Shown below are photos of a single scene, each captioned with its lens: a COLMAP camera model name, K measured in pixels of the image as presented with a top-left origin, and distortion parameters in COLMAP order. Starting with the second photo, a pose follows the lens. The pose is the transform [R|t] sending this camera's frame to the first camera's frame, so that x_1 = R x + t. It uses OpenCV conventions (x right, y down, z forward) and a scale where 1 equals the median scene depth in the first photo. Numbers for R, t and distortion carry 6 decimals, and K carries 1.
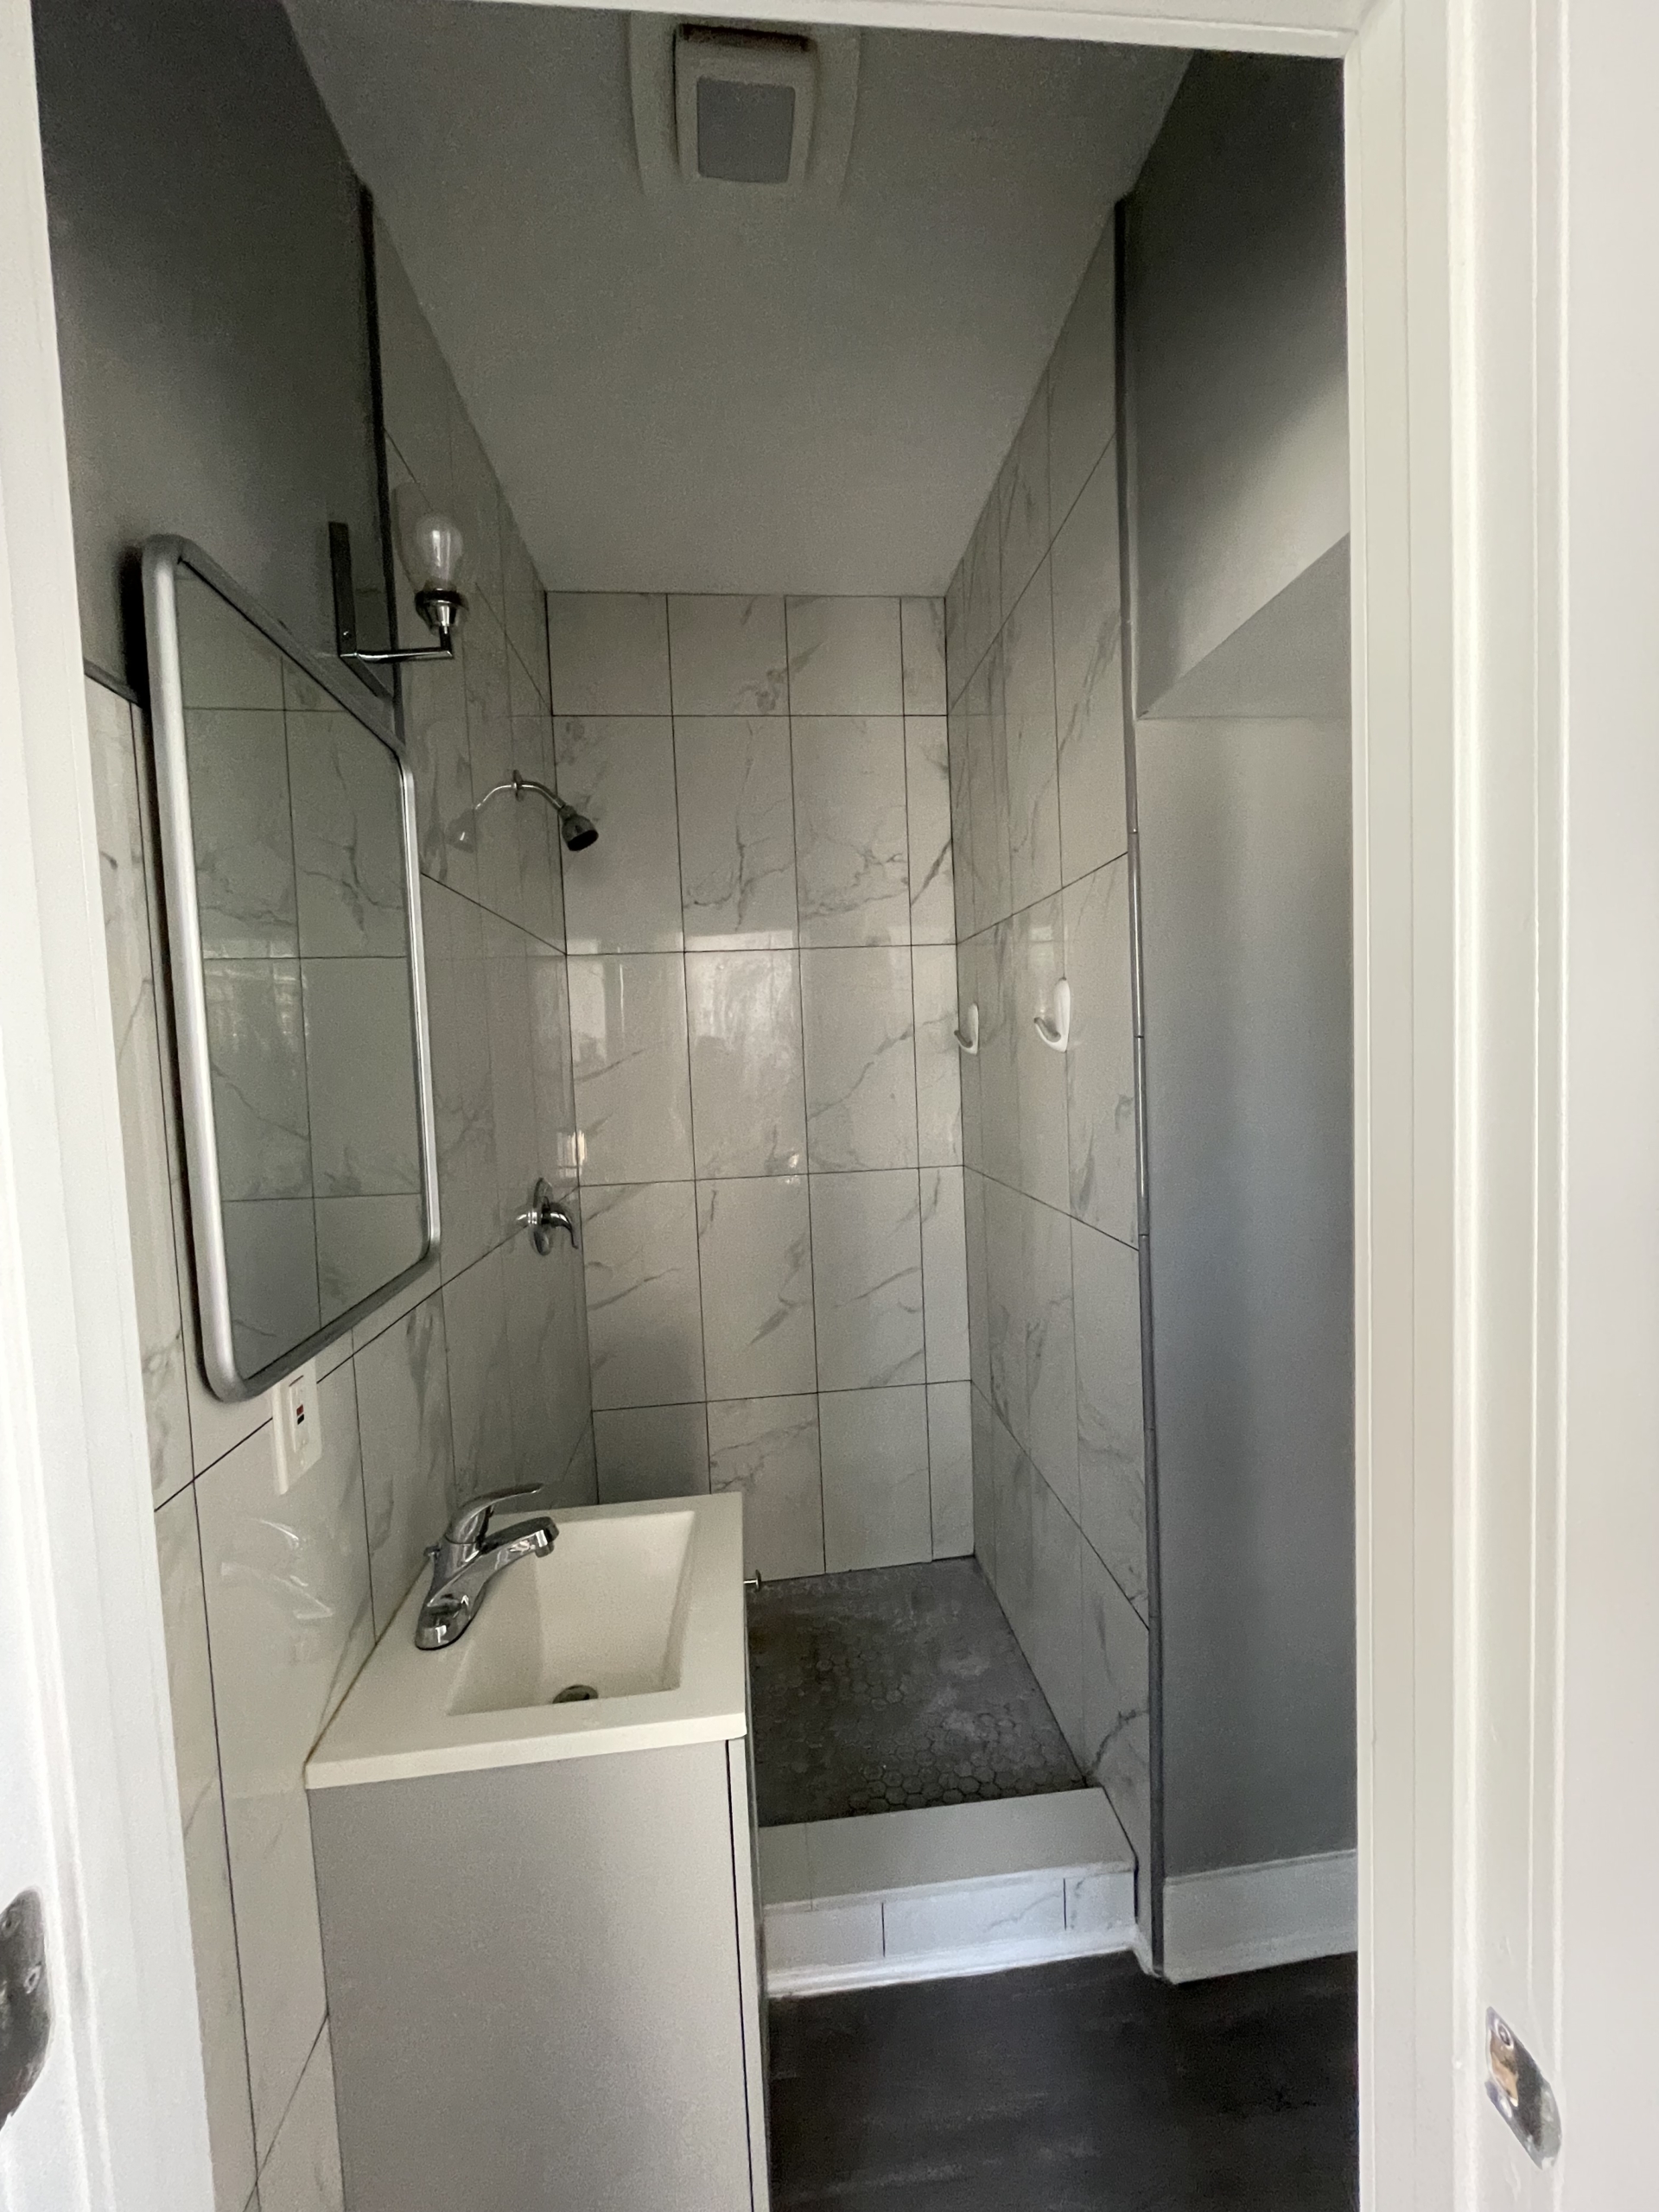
lens RADIAL K [[896.2, 0, 835.3], [0, 896.2, 1111.9], [0, 0, 1]] dist [-0.001973, -0.000380]
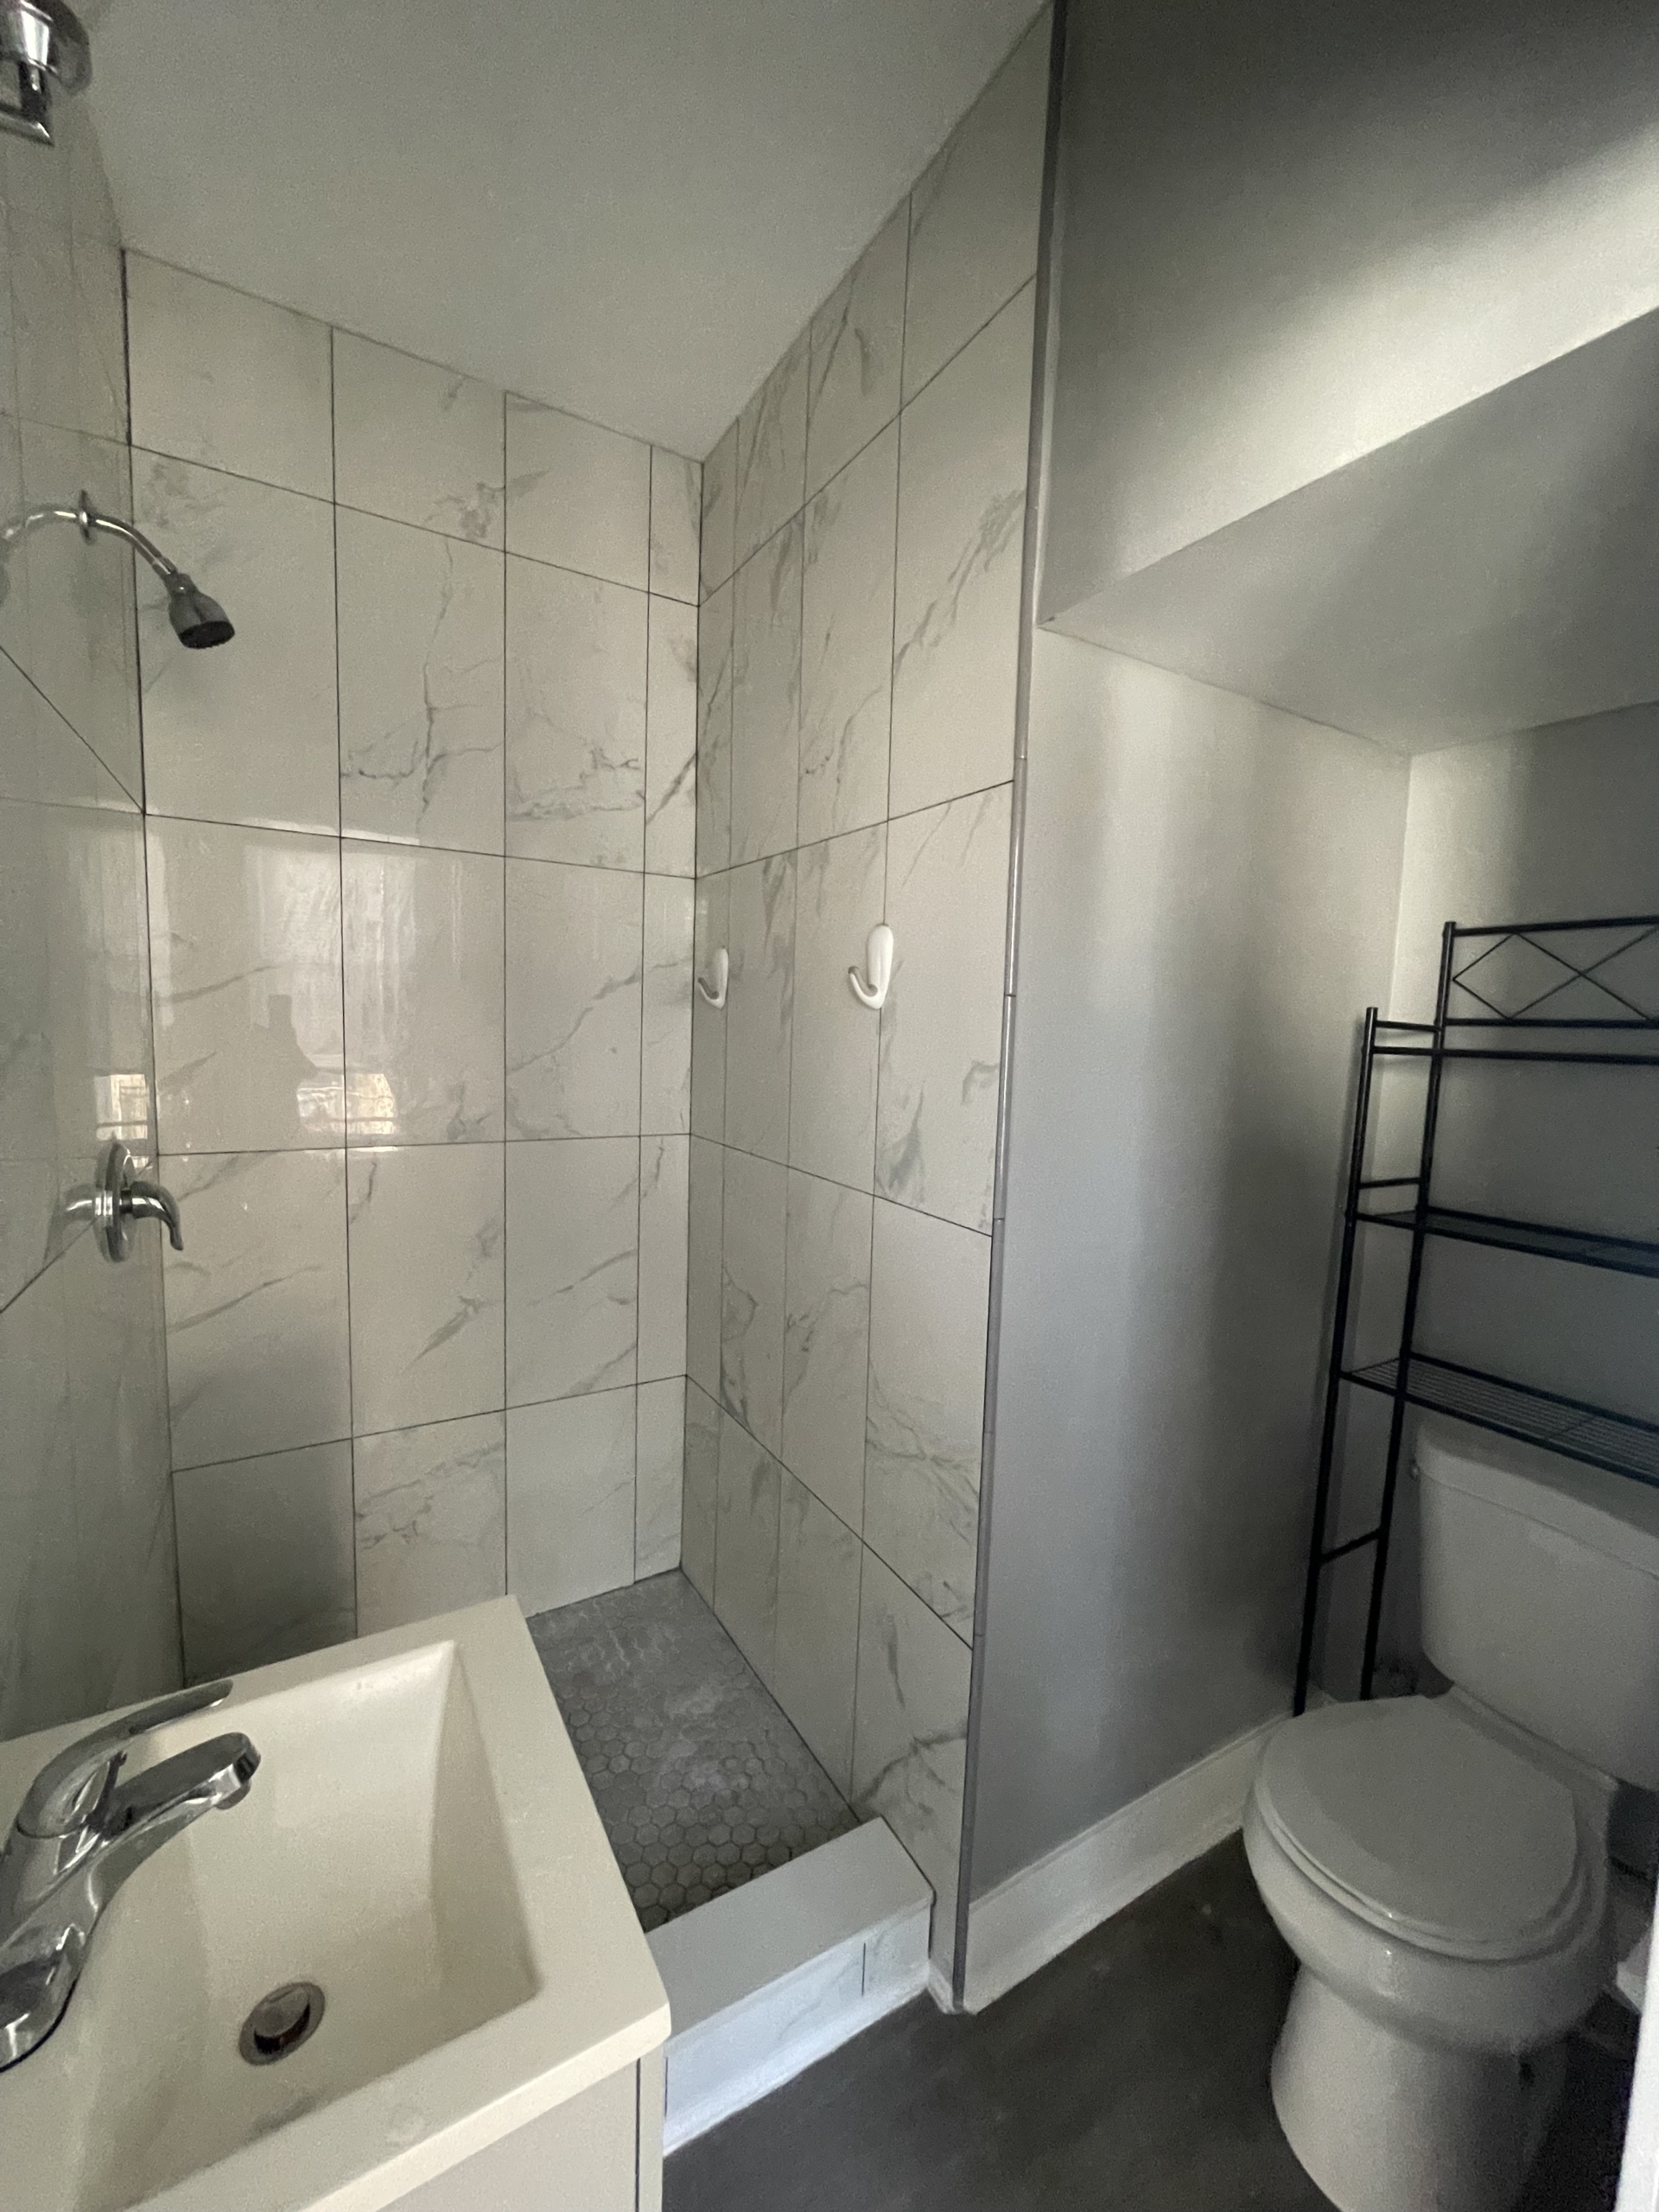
lens RADIAL K [[896.2, 0, 835.3], [0, 896.2, 1111.9], [0, 0, 1]] dist [-0.001973, -0.000380]
pose [[0.905841, 0.027542, 0.422723, -0.116865], [-0.043735, 0.998632, 0.028655, 0.007976], [-0.421355, -0.044445, 0.905806, 0.171617]]
